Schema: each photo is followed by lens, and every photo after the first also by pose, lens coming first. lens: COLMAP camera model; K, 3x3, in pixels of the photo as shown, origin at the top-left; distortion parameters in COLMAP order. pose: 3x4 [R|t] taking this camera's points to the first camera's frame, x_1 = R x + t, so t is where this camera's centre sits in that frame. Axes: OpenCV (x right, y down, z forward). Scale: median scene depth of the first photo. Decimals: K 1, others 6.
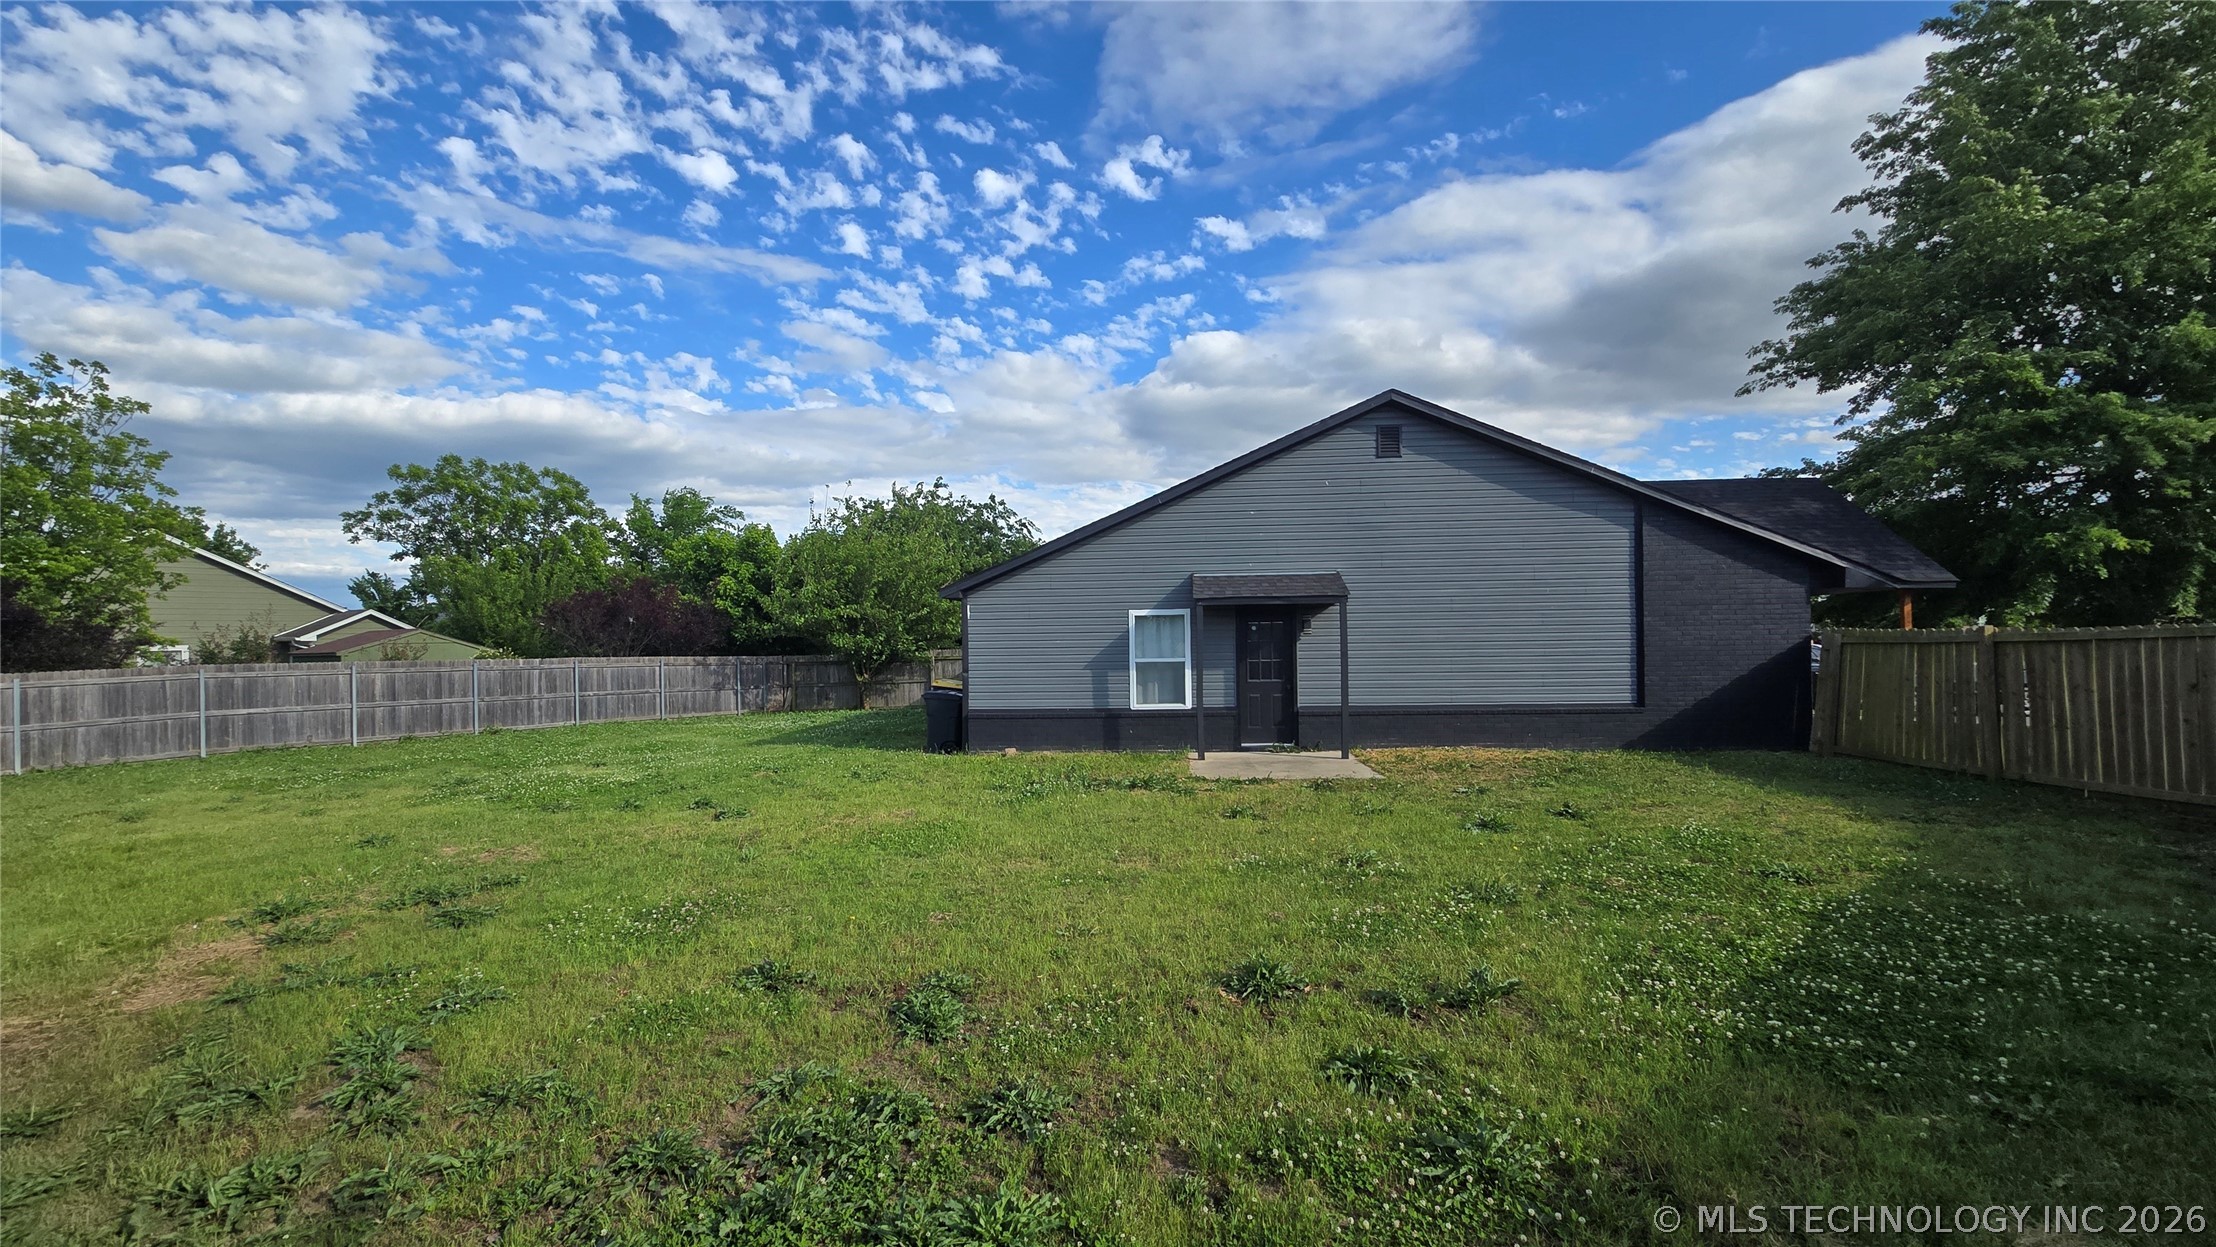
lens RADIAL K [[829.3, 0, 1108.0], [0, 829.3, 623.5], [0, 0, 1]] dist [0.000783, -0.000299]
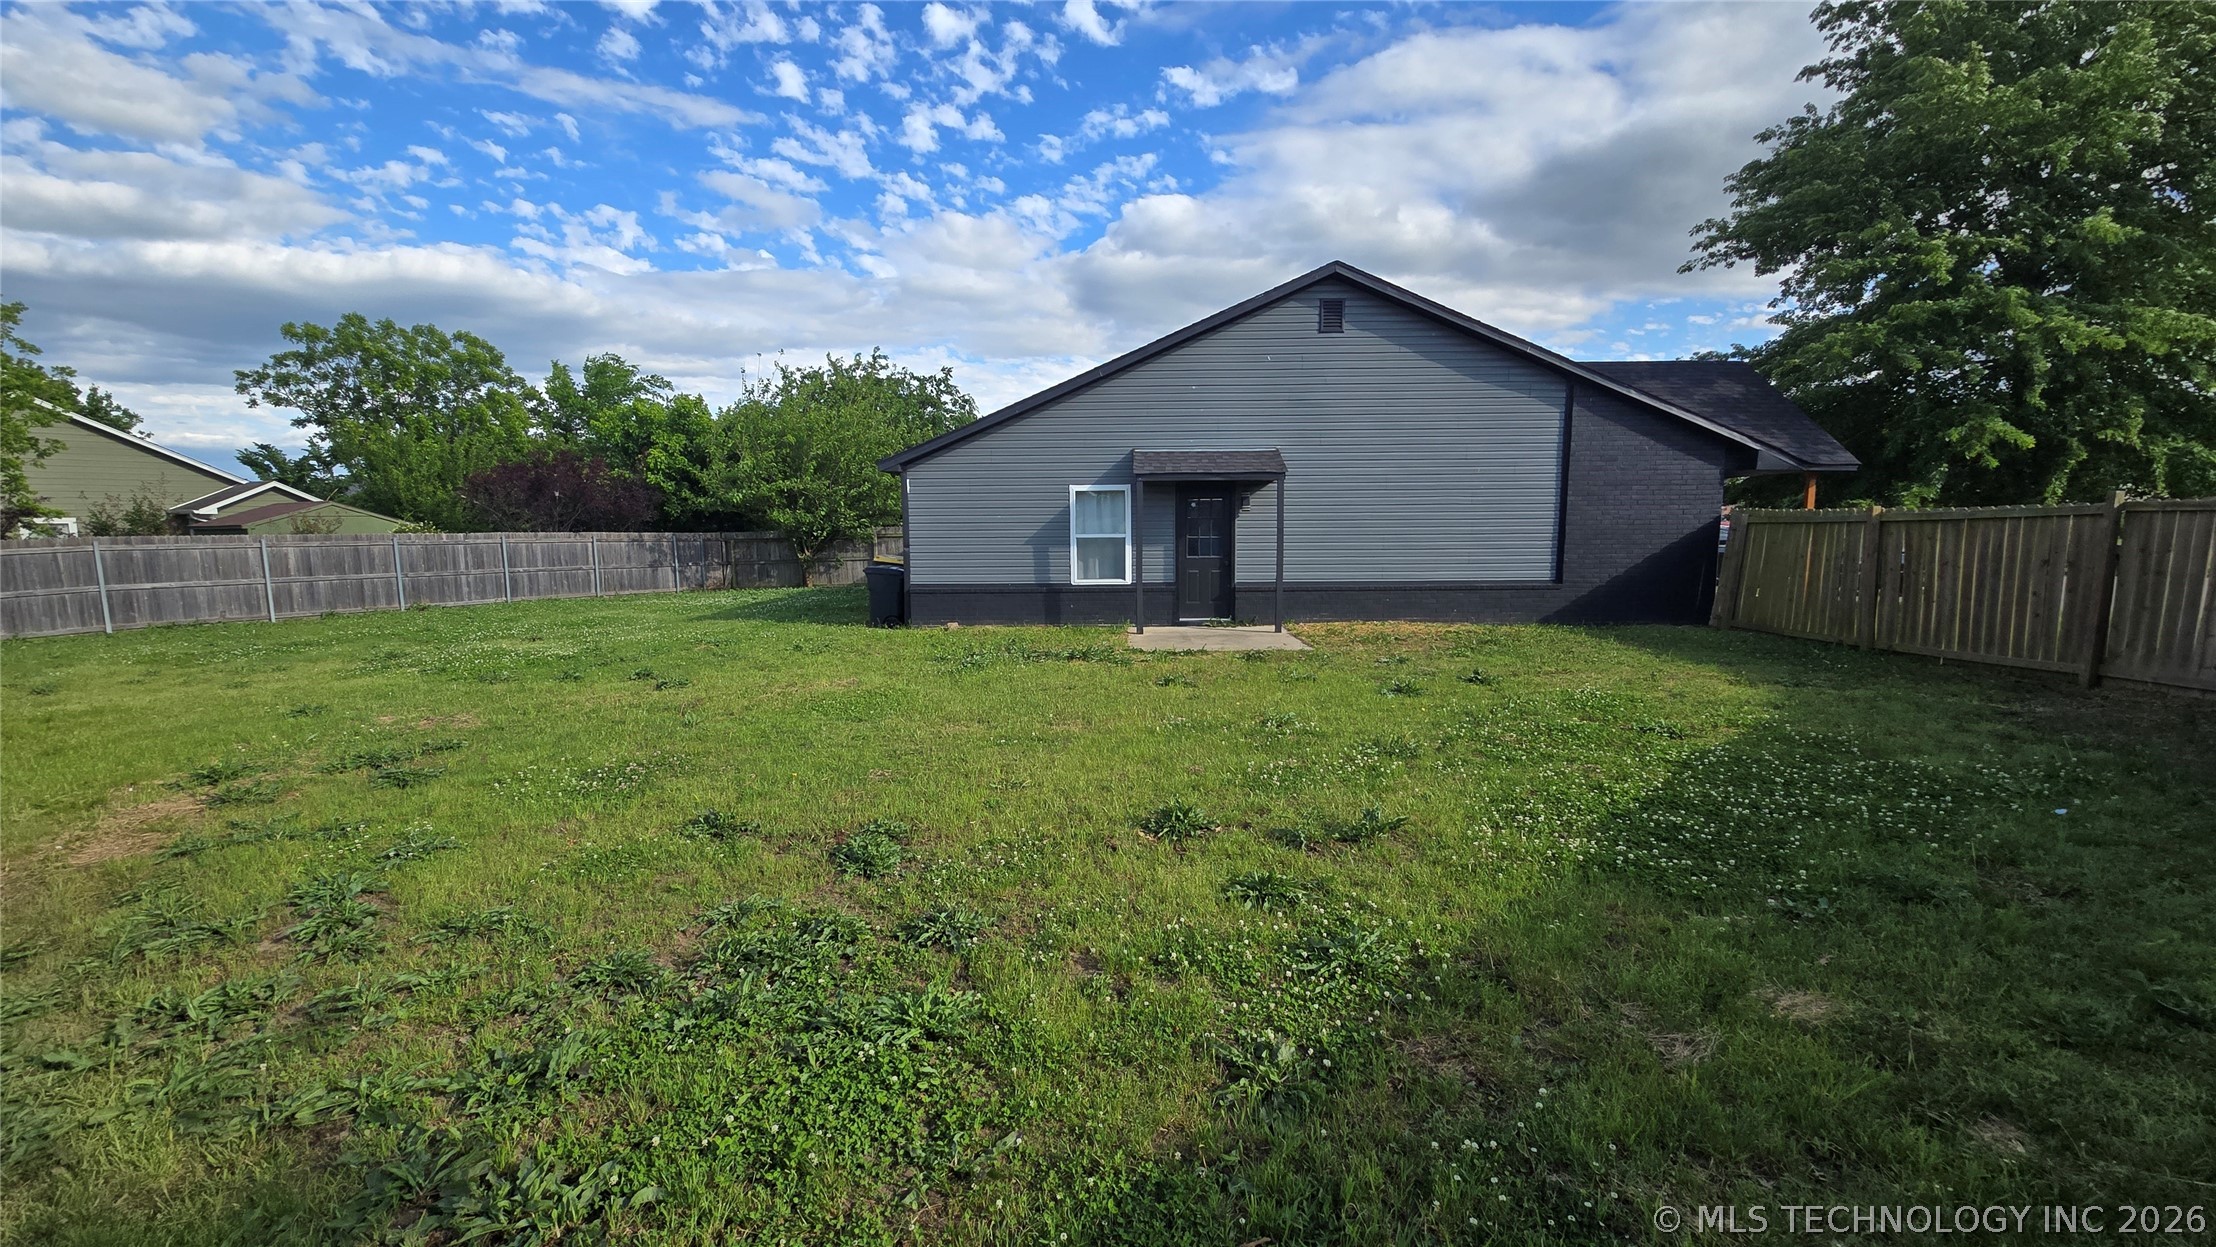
lens RADIAL K [[902.9, 0, 1104.9], [0, 902.9, 624.4], [0, 0, 1]] dist [0.000156, -0.000037]
pose [[0.999525, 0.016321, 0.026125, 0.045621], [-0.018913, 0.994576, 0.102280, 0.045726], [-0.024314, -0.102726, 0.994413, -0.109173]]
